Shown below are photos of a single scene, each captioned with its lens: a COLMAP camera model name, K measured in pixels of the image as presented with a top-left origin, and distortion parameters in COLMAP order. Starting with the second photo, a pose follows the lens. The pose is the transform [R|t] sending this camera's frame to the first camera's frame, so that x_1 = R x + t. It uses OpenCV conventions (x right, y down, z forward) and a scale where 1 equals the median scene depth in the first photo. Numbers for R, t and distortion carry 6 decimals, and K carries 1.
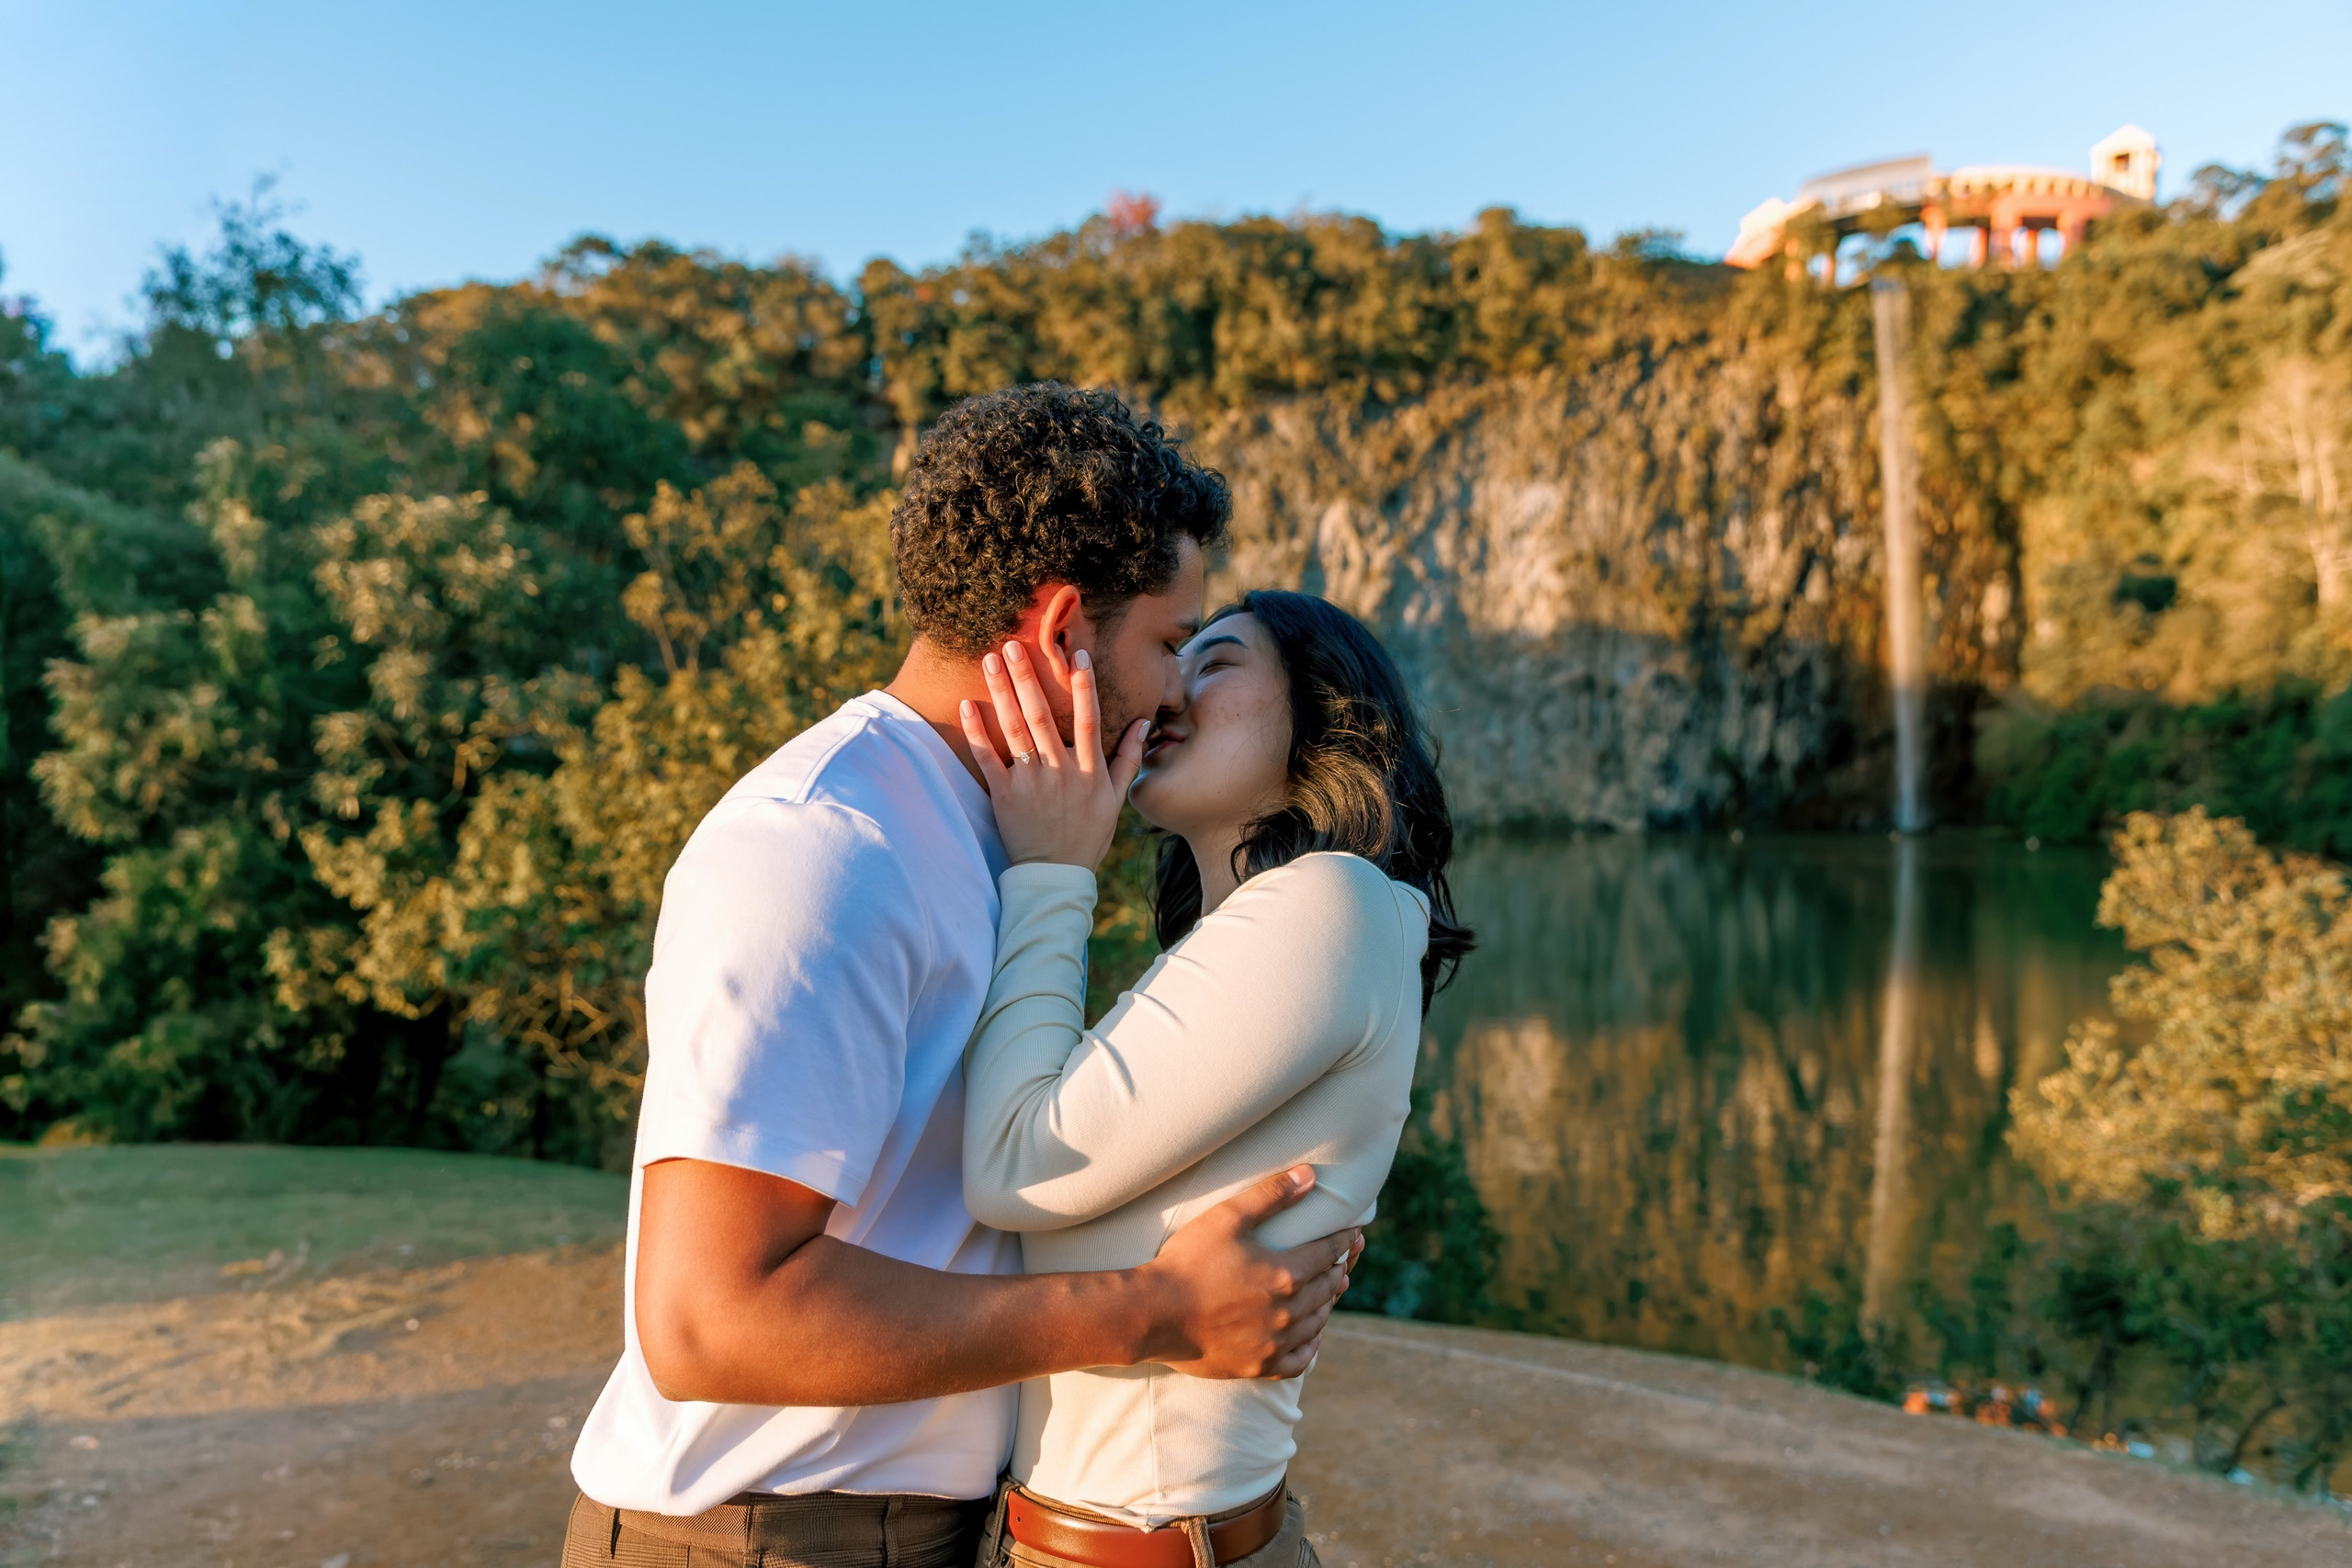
lens RADIAL K [[1823.2, 0, 1179.0], [0, 1823.2, 799.3], [0, 0, 1]] dist [0.010438, 0.008546]
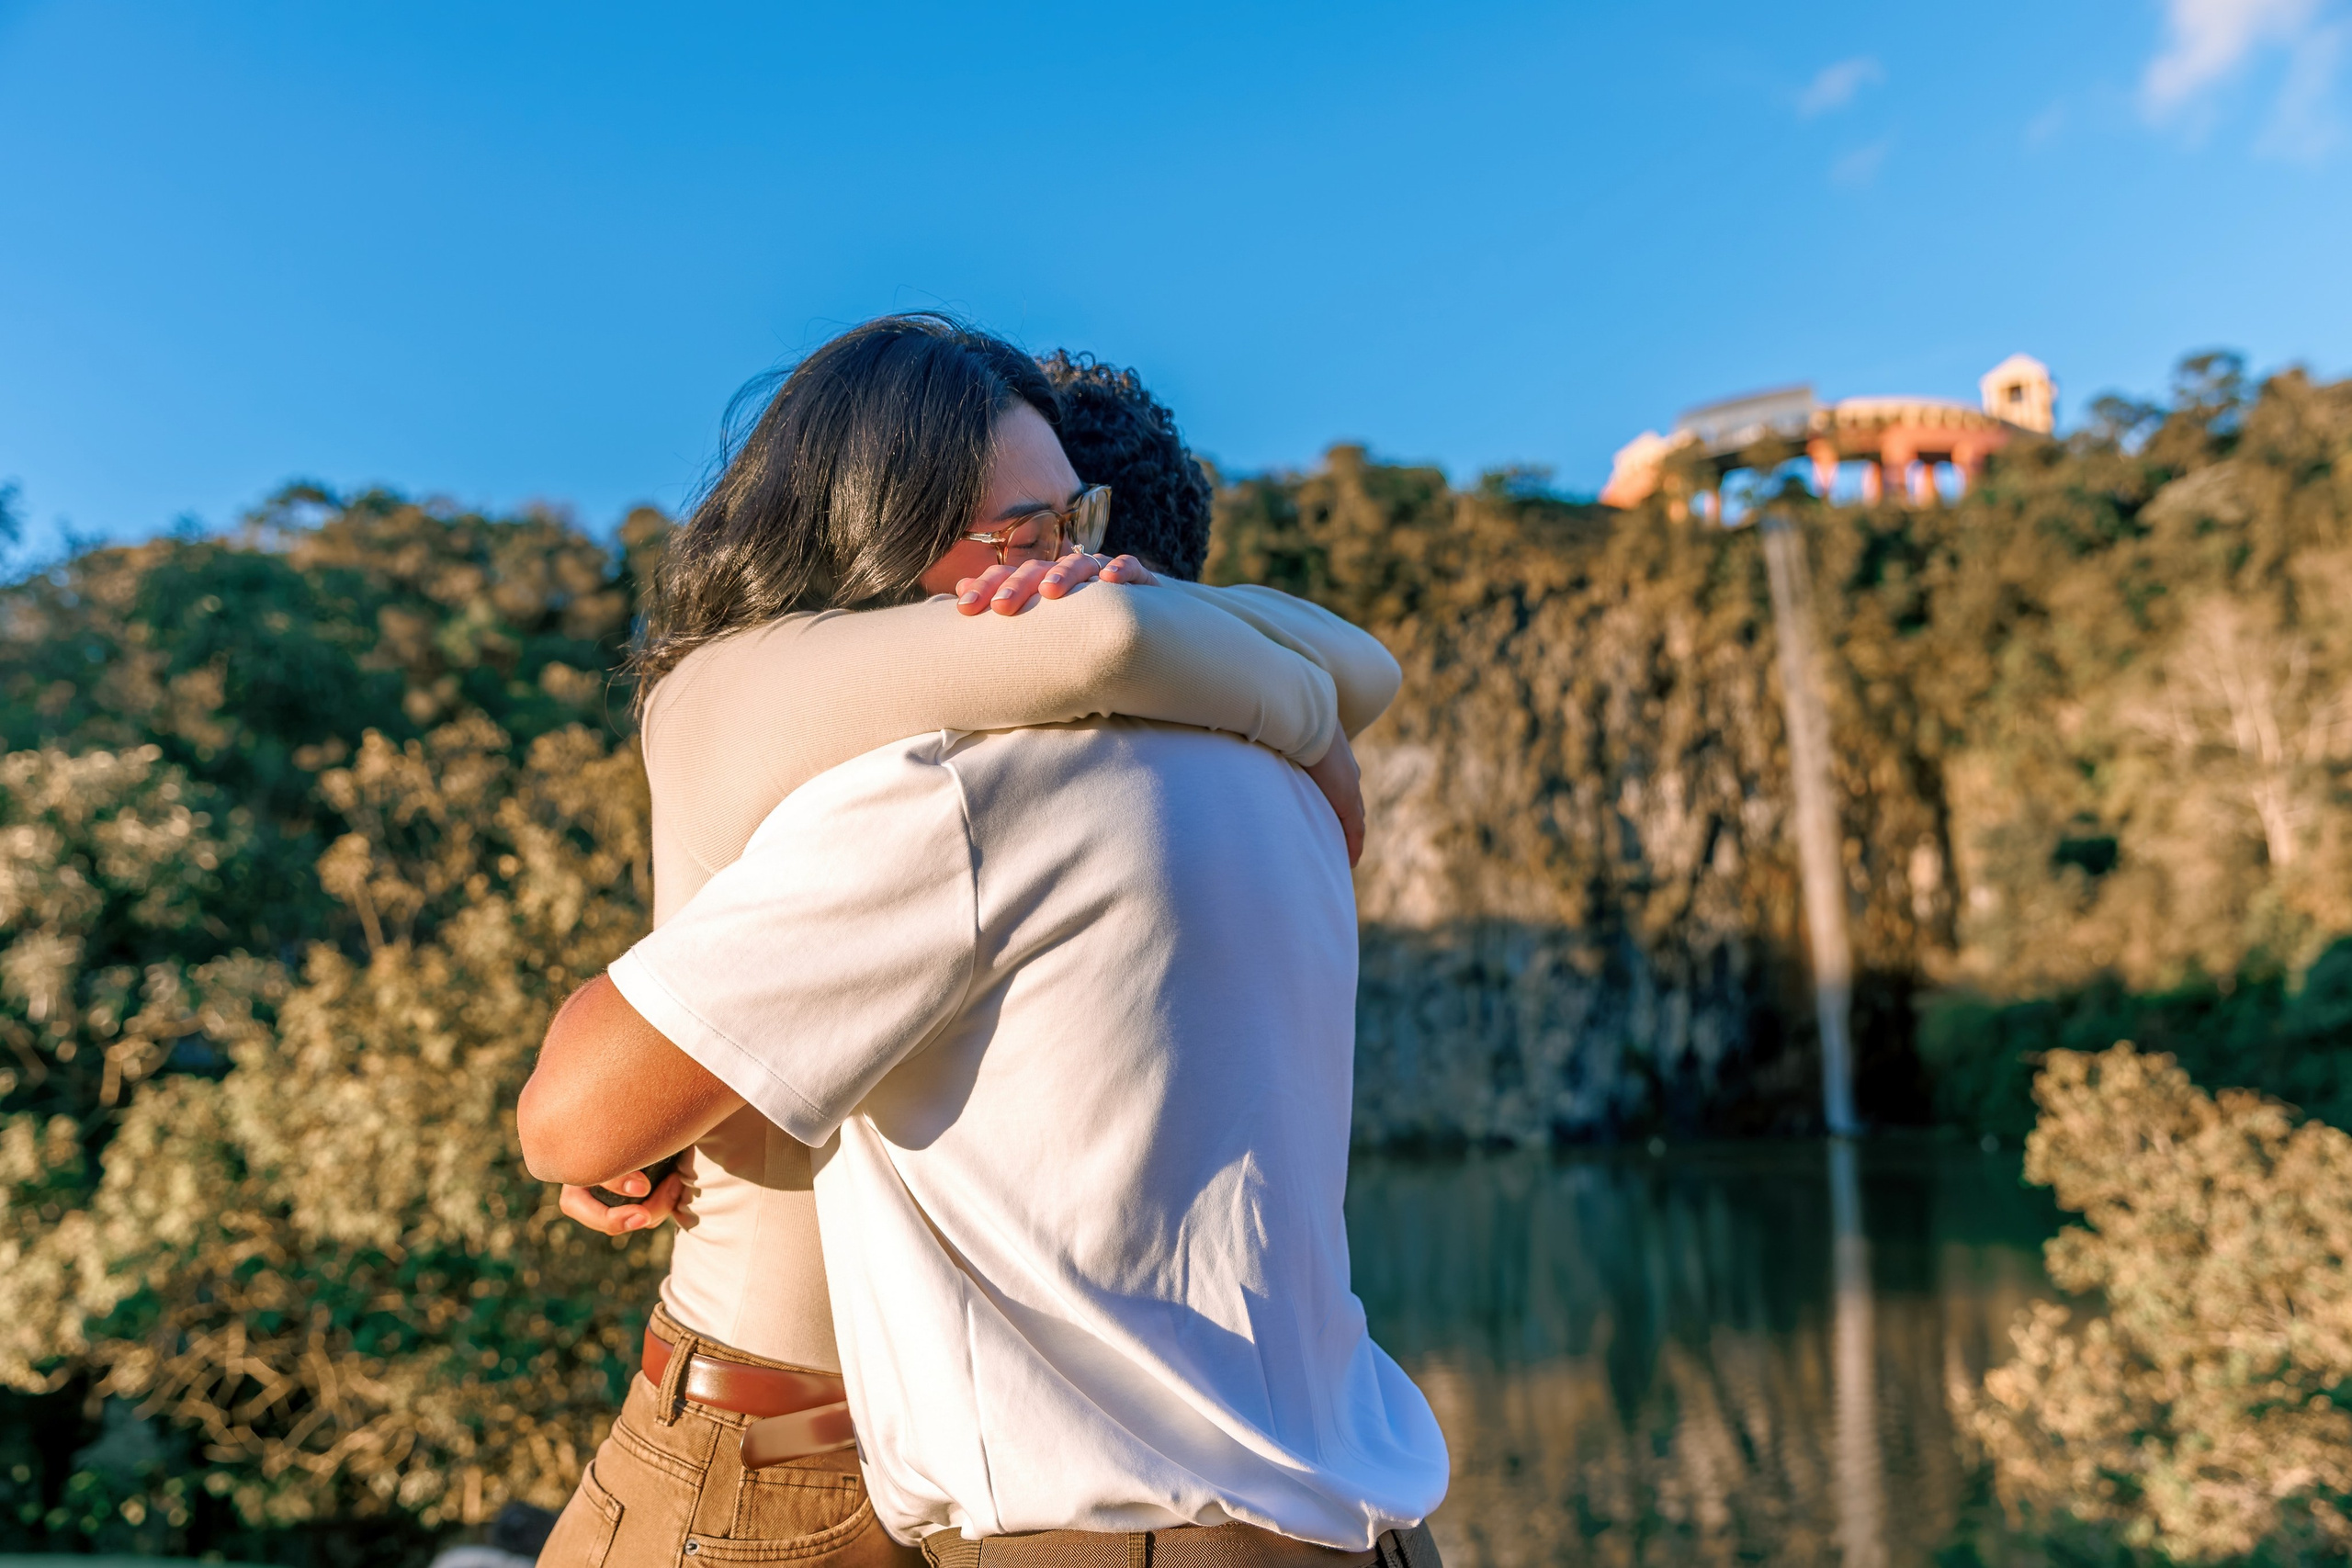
lens RADIAL K [[2146.6, 0, 1168.6], [0, 2146.6, 801.1], [0, 0, 1]] dist [0.005086, 0.005556]
pose [[0.996731, -0.020884, 0.078049, 0.001802], [0.032484, 0.988084, -0.150451, 0.004087], [-0.073977, 0.152494, 0.985532, -0.002351]]
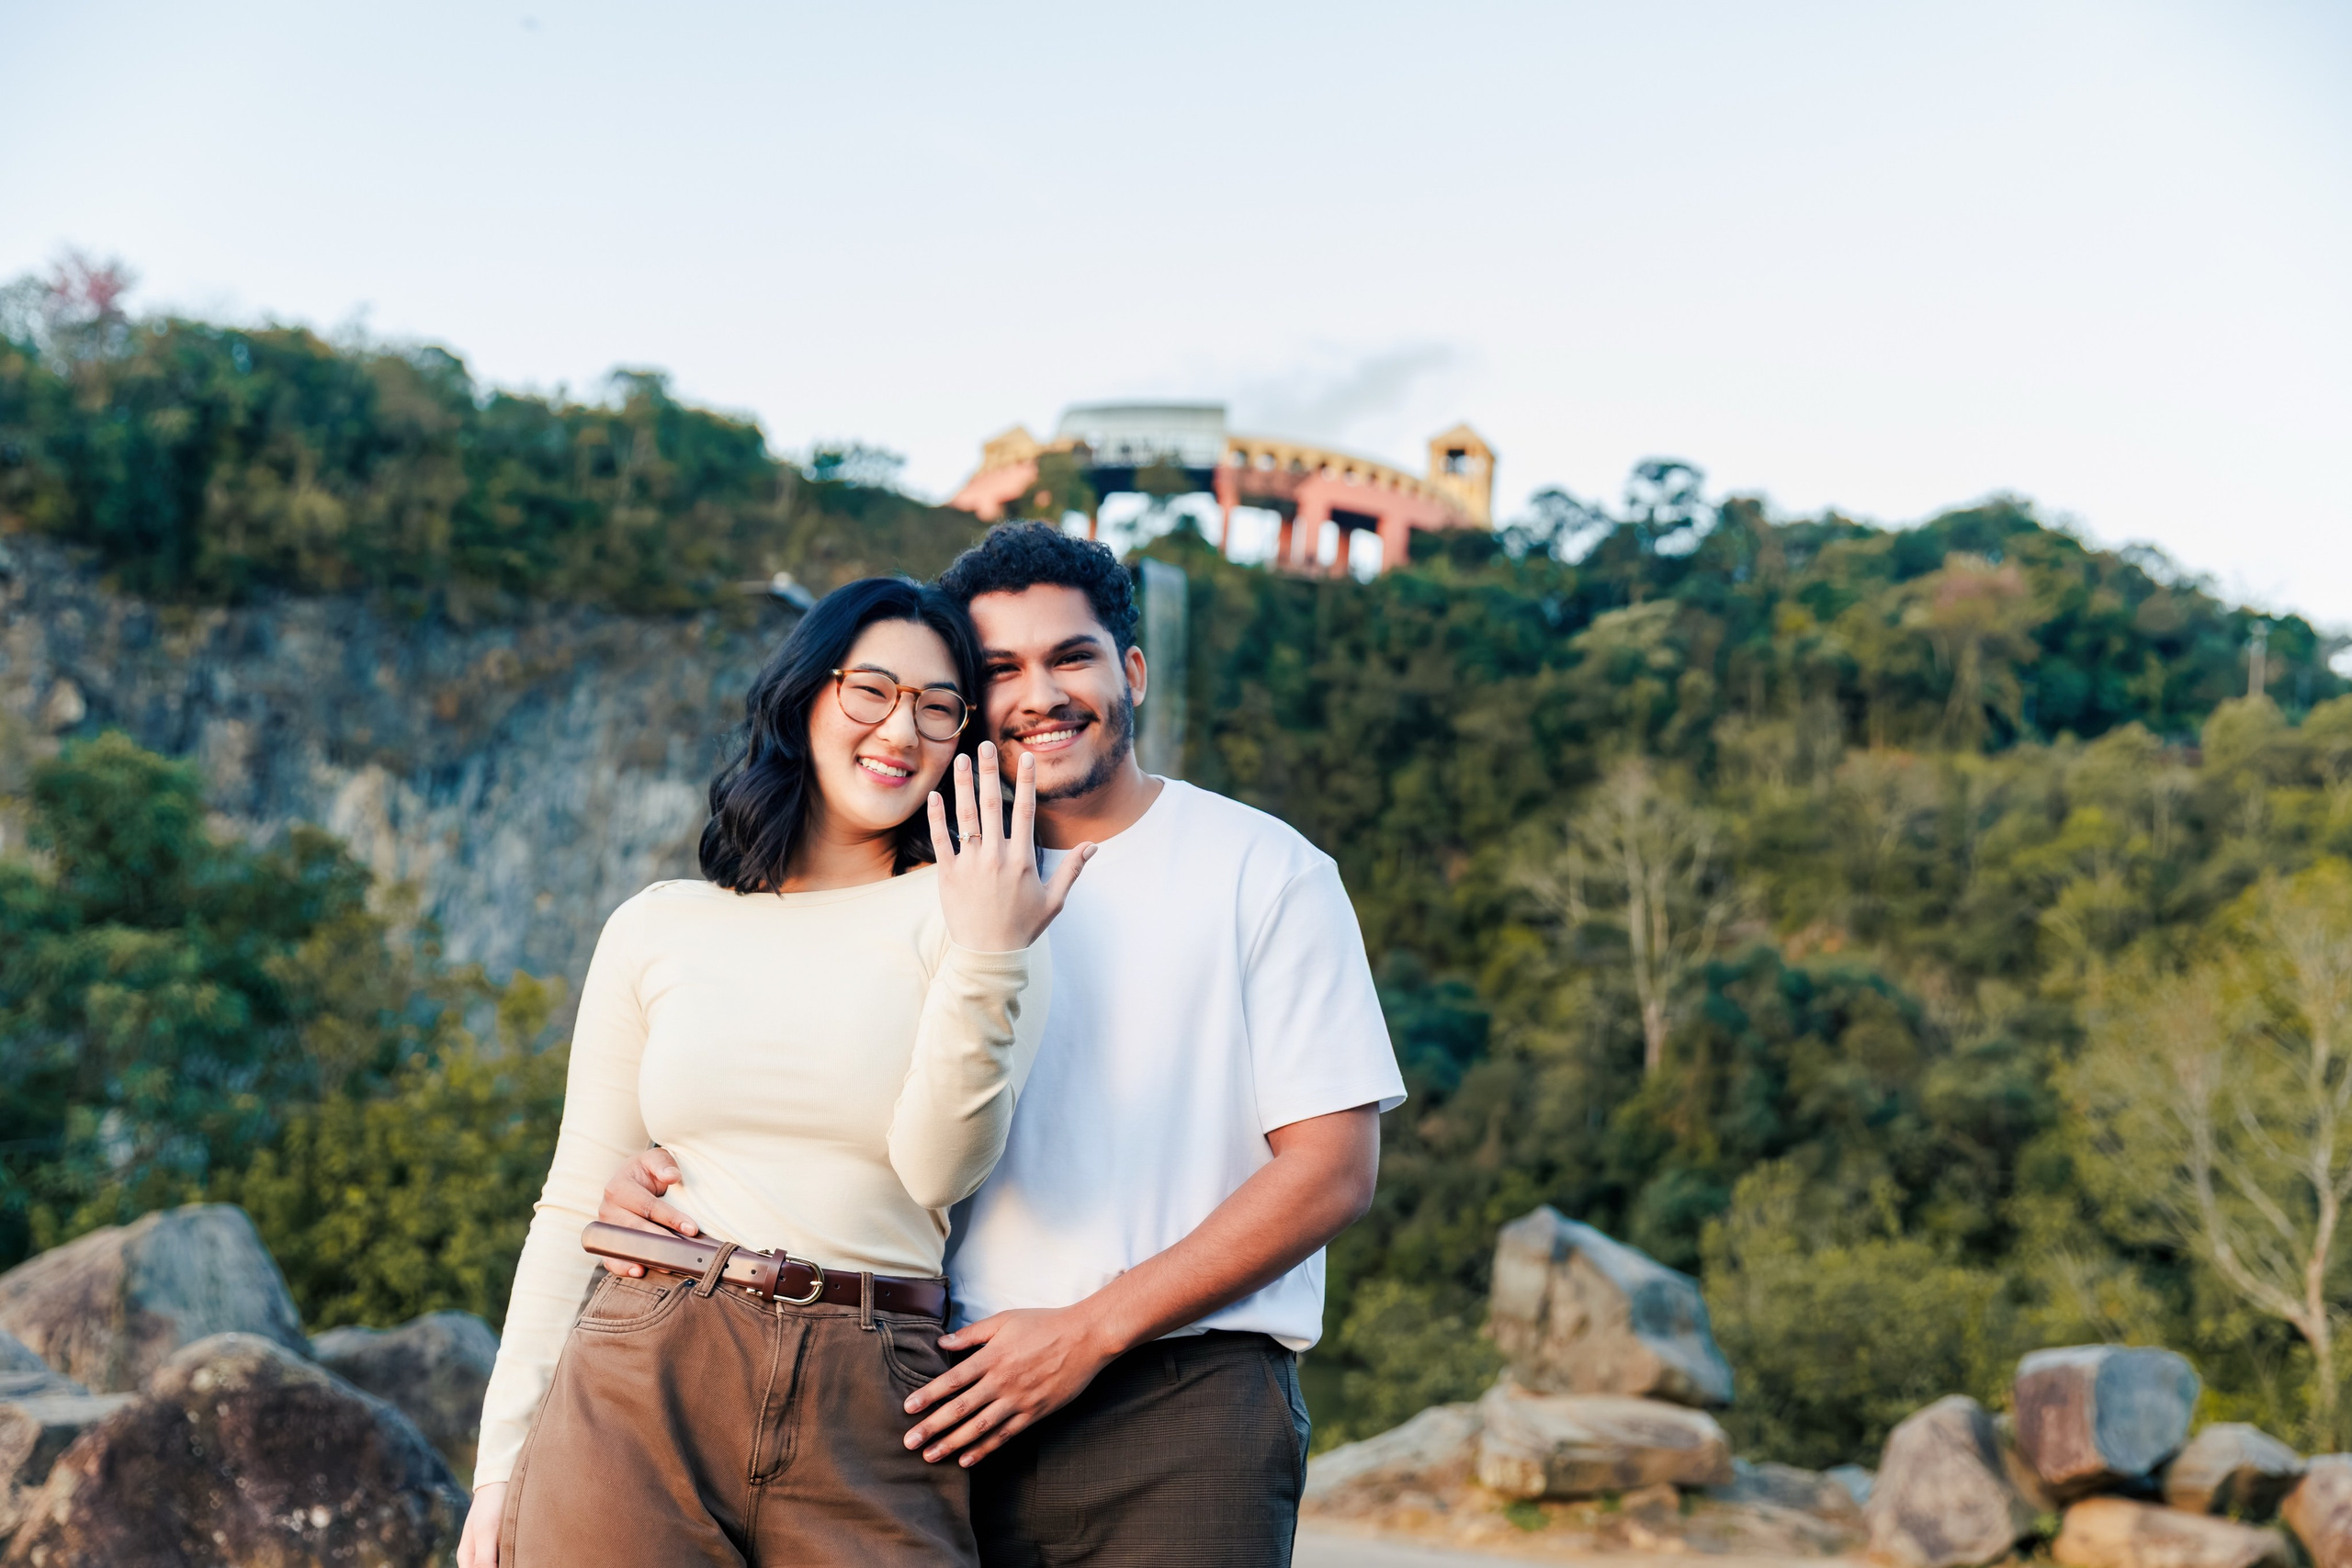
lens RADIAL K [[3086.7, 0, 1186.2], [0, 3086.7, 841.7], [0, 0, 1]] dist [-0.001981, 0.070782]
pose [[0.917143, 0.120494, 0.379909, -0.062159], [-0.069478, 0.986945, -0.145298, 0.001967], [-0.392457, 0.106864, 0.913541, -0.122218]]
